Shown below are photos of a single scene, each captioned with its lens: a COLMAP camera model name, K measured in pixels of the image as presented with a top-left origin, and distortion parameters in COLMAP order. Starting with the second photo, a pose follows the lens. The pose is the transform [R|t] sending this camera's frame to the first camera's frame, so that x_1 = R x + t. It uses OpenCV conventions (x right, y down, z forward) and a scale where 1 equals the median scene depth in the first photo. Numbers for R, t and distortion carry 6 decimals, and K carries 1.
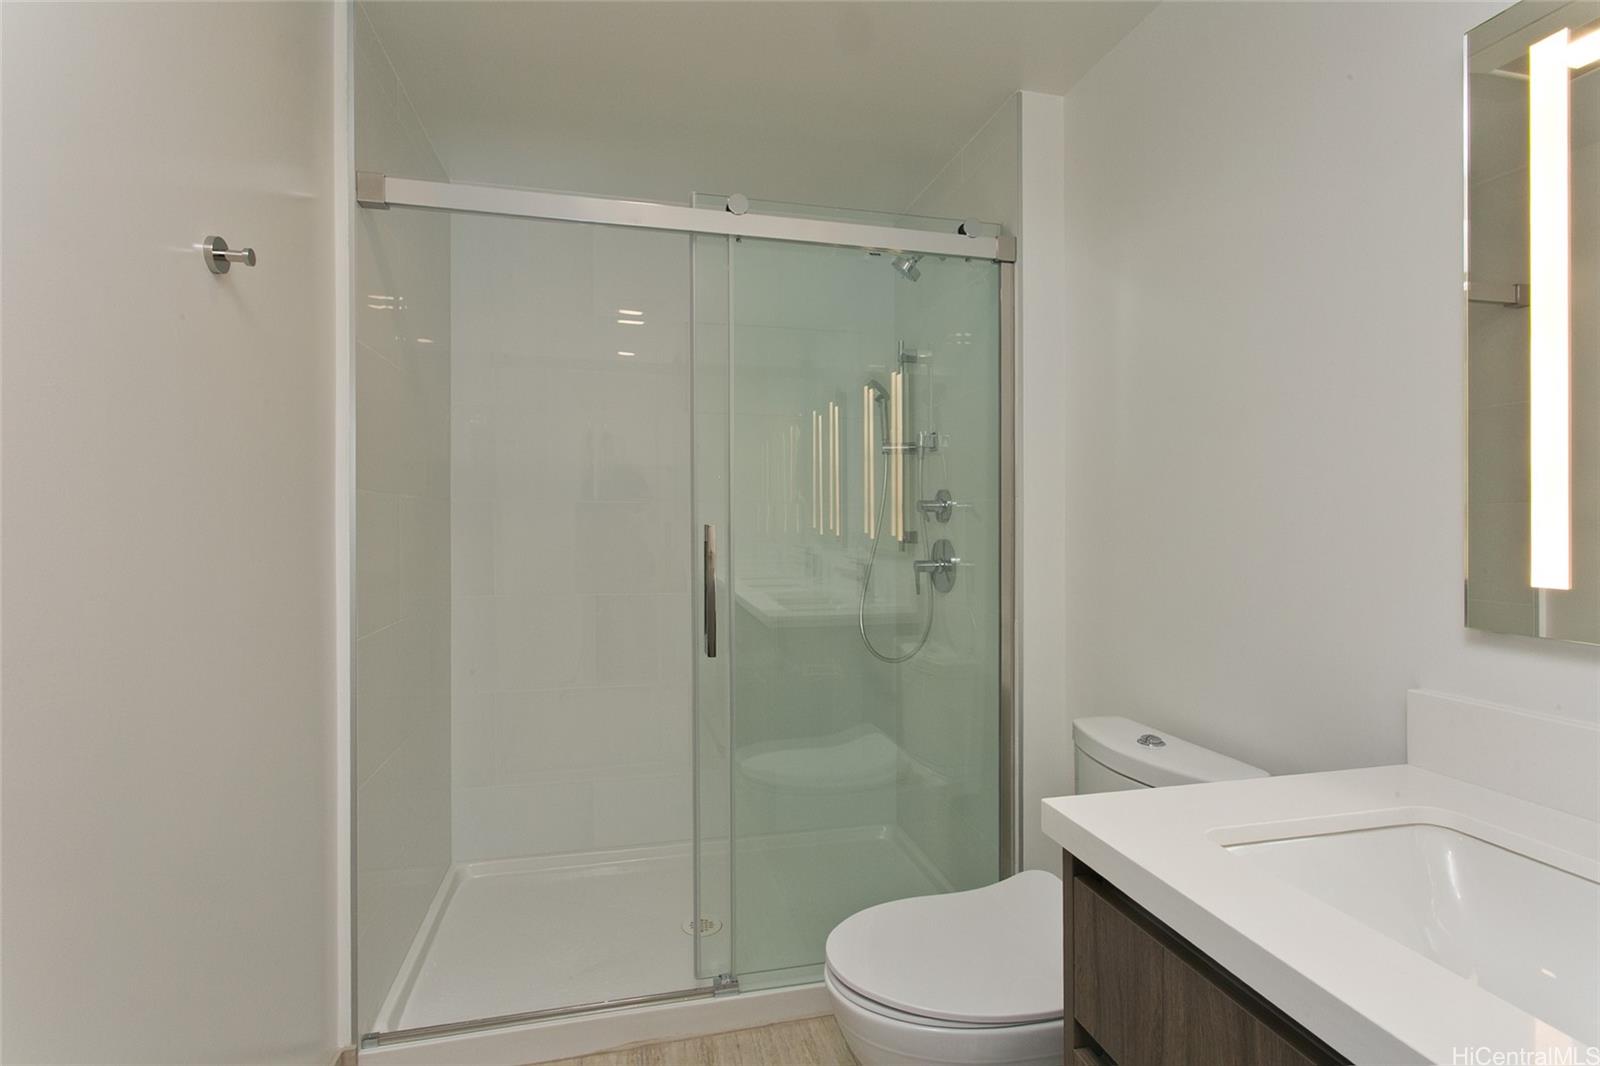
lens RADIAL K [[754.8, 0, 798.6], [0, 754.8, 527.5], [0, 0, 1]] dist [0.003915, 0.000798]
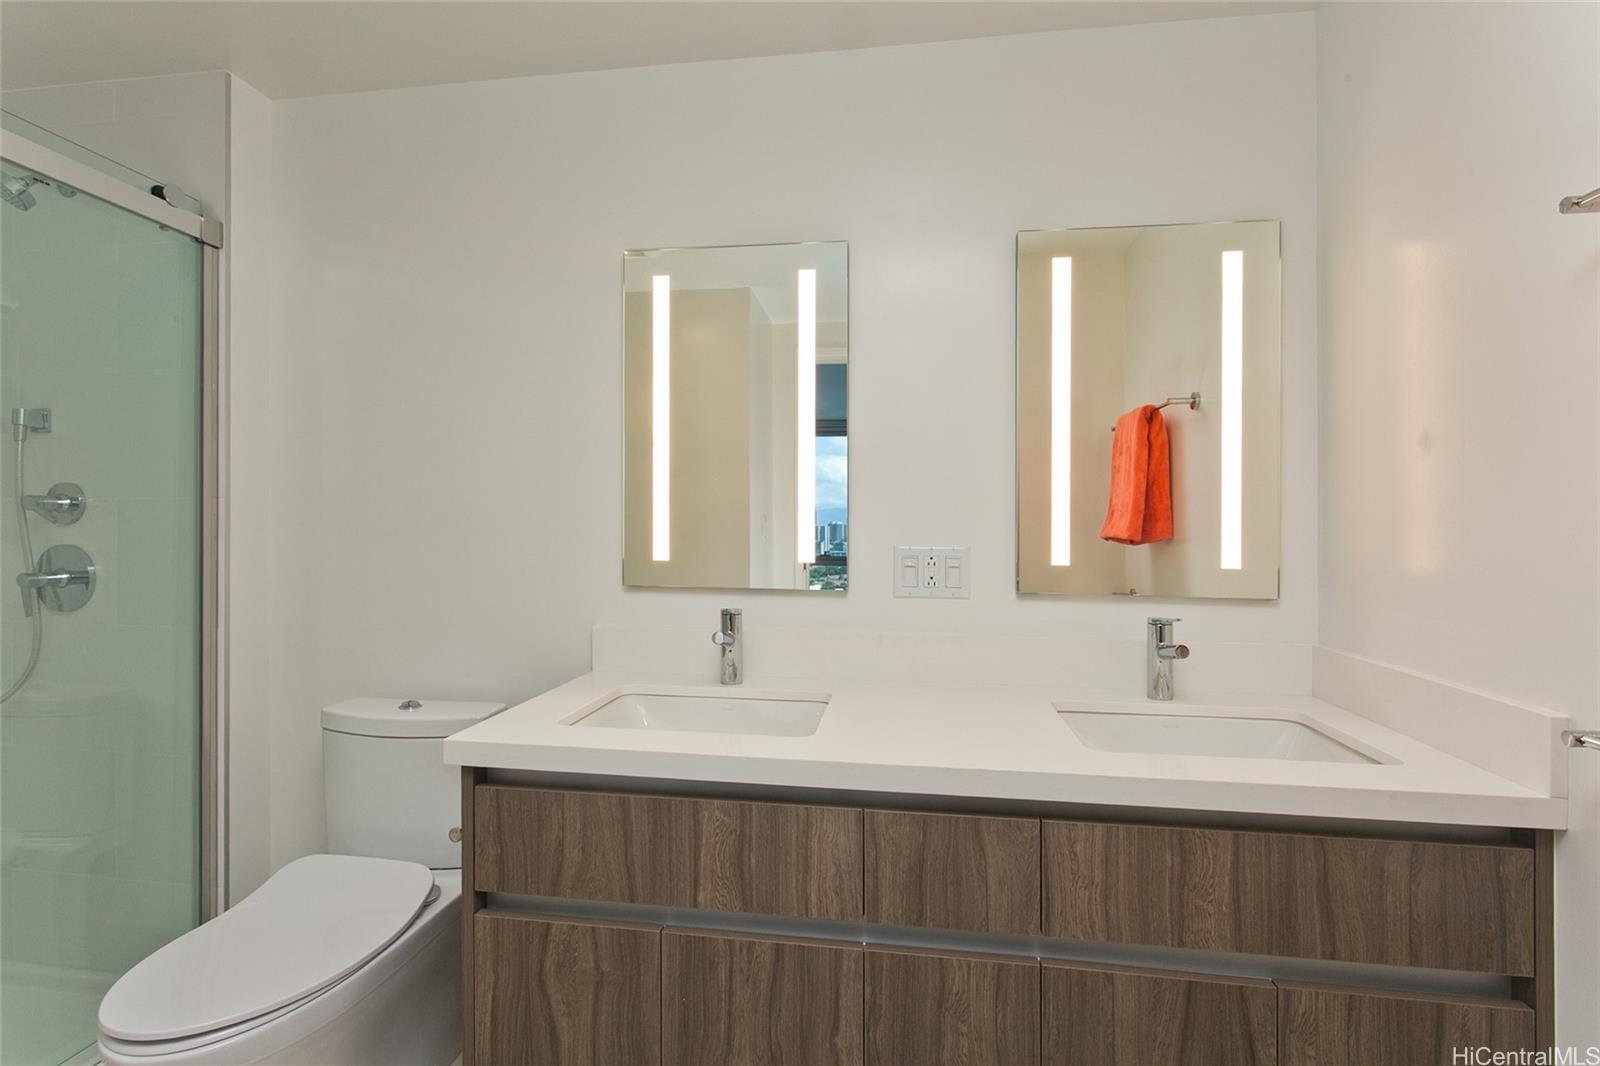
lens RADIAL K [[754.8, 0, 789.6], [0, 754.8, 533.6], [0, 0, 1]] dist [0.003915, 0.000798]
pose [[0.366387, 0.001153, 0.930462, -0.333411], [0.001467, 0.999997, -0.001816, 0.007377], [-0.930461, 0.002030, 0.366384, -0.007978]]
